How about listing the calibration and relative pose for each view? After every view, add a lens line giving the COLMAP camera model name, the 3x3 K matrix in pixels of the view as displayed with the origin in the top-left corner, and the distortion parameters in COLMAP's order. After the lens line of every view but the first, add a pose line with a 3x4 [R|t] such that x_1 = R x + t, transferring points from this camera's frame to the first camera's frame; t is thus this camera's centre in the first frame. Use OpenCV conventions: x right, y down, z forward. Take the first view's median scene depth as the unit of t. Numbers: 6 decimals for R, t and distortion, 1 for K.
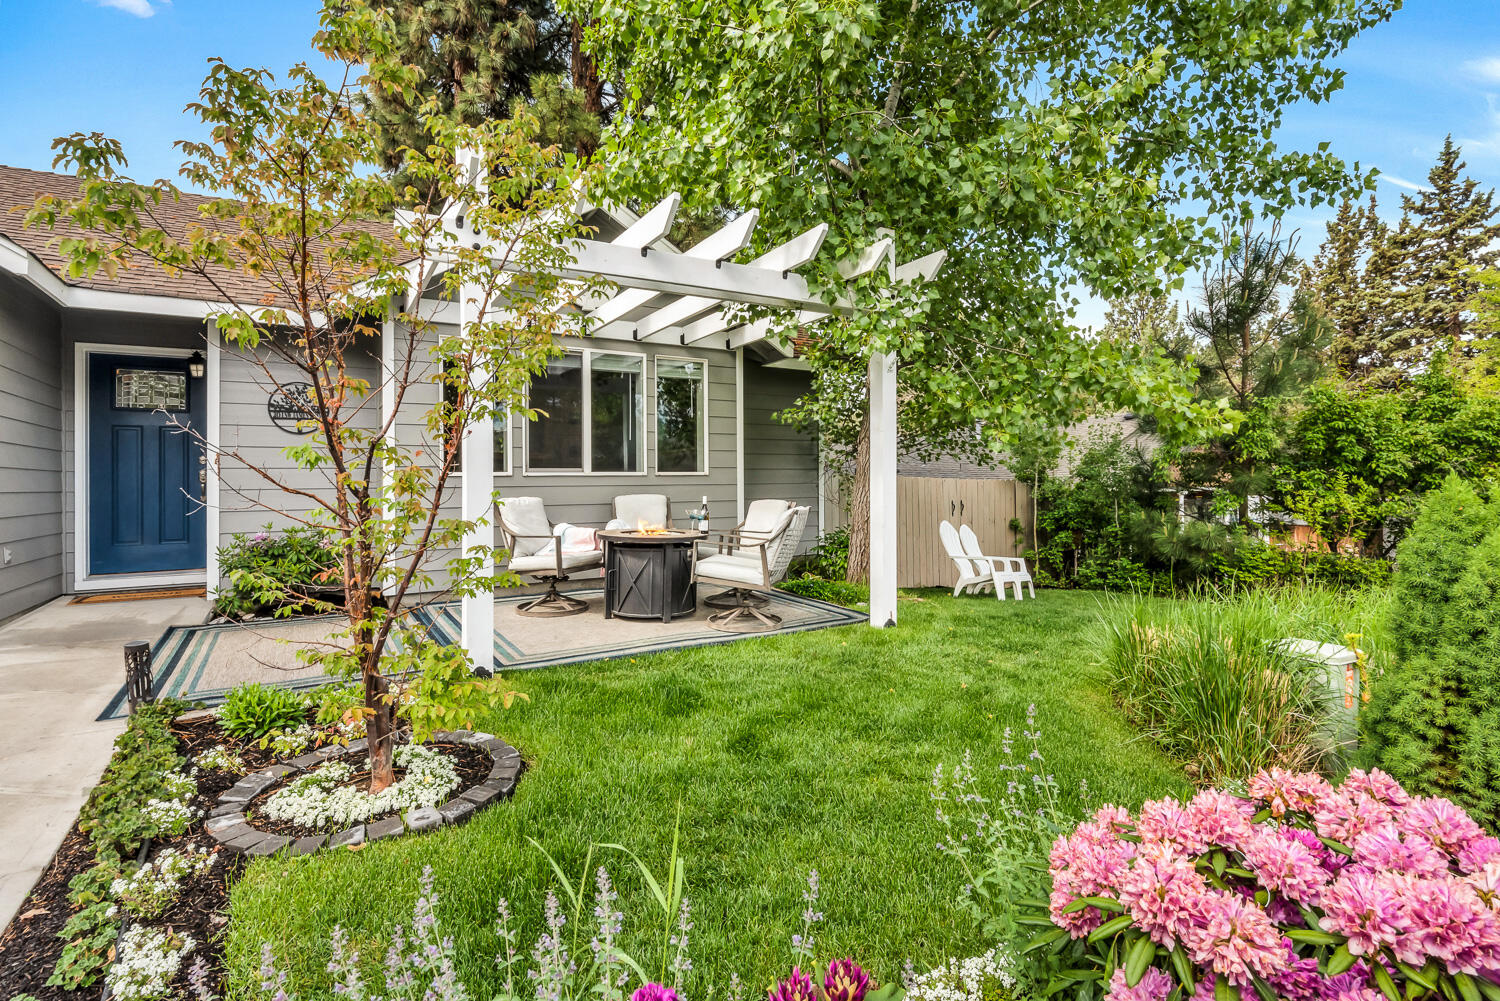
lens RADIAL K [[739.2, 0, 751.4], [0, 739.2, 459.8], [0, 0, 1]] dist [0.003293, -0.000338]
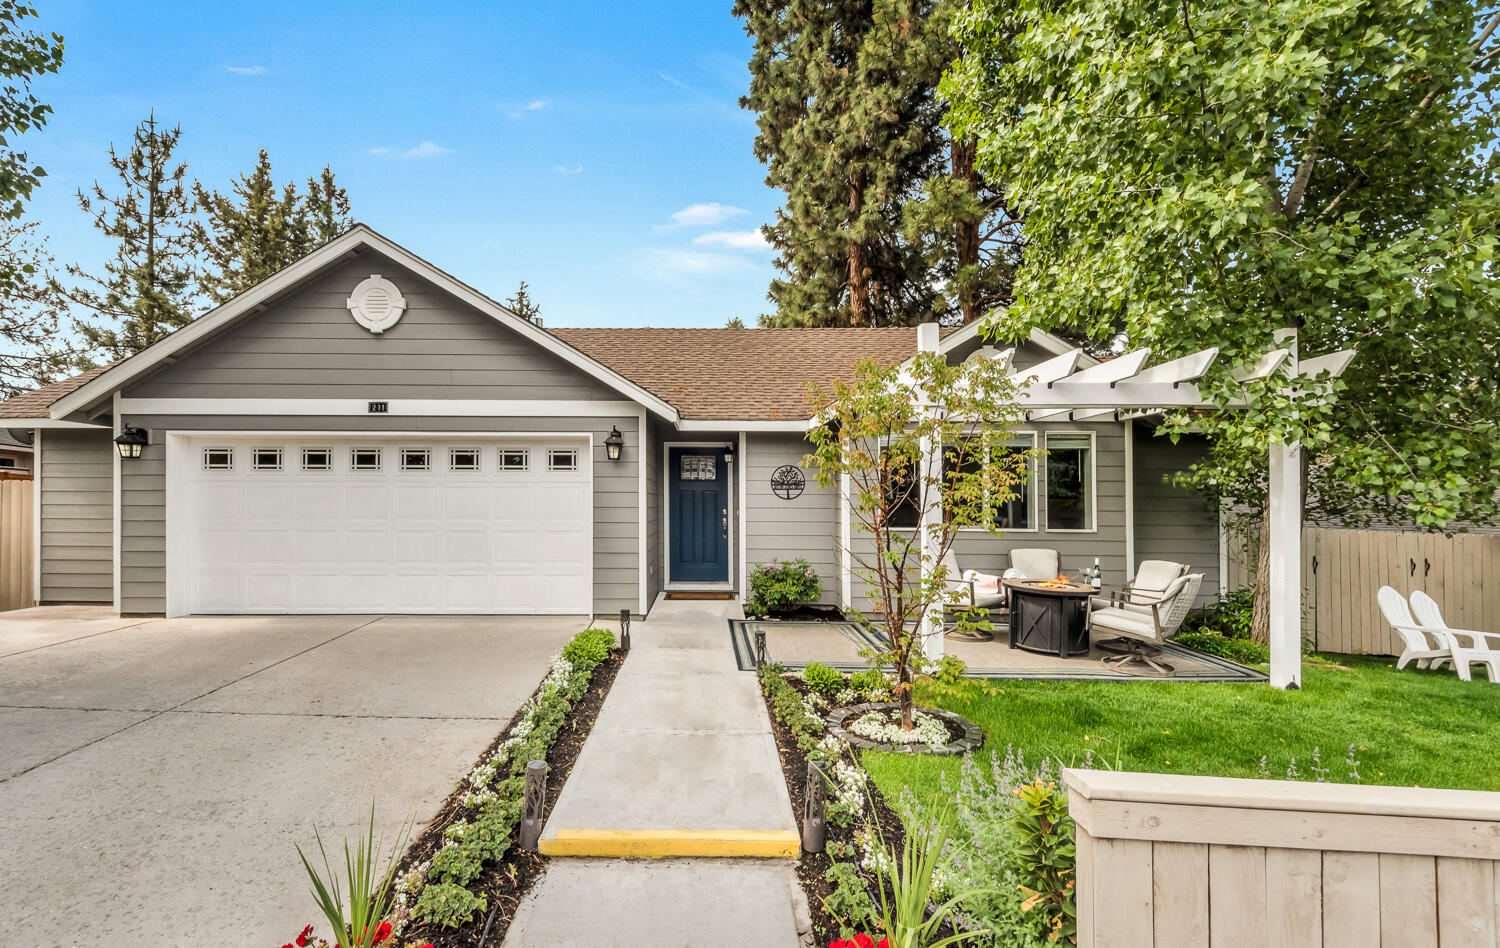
lens RADIAL K [[695.6, 0, 708.3], [0, 695.6, 477.4], [0, 0, 1]] dist [0.040445, -0.031128]
pose [[0.854128, -0.000554, -0.520063, -0.008932], [-0.004097, 0.999961, -0.007795, -0.075309], [0.520047, 0.008789, 0.854092, -0.337495]]
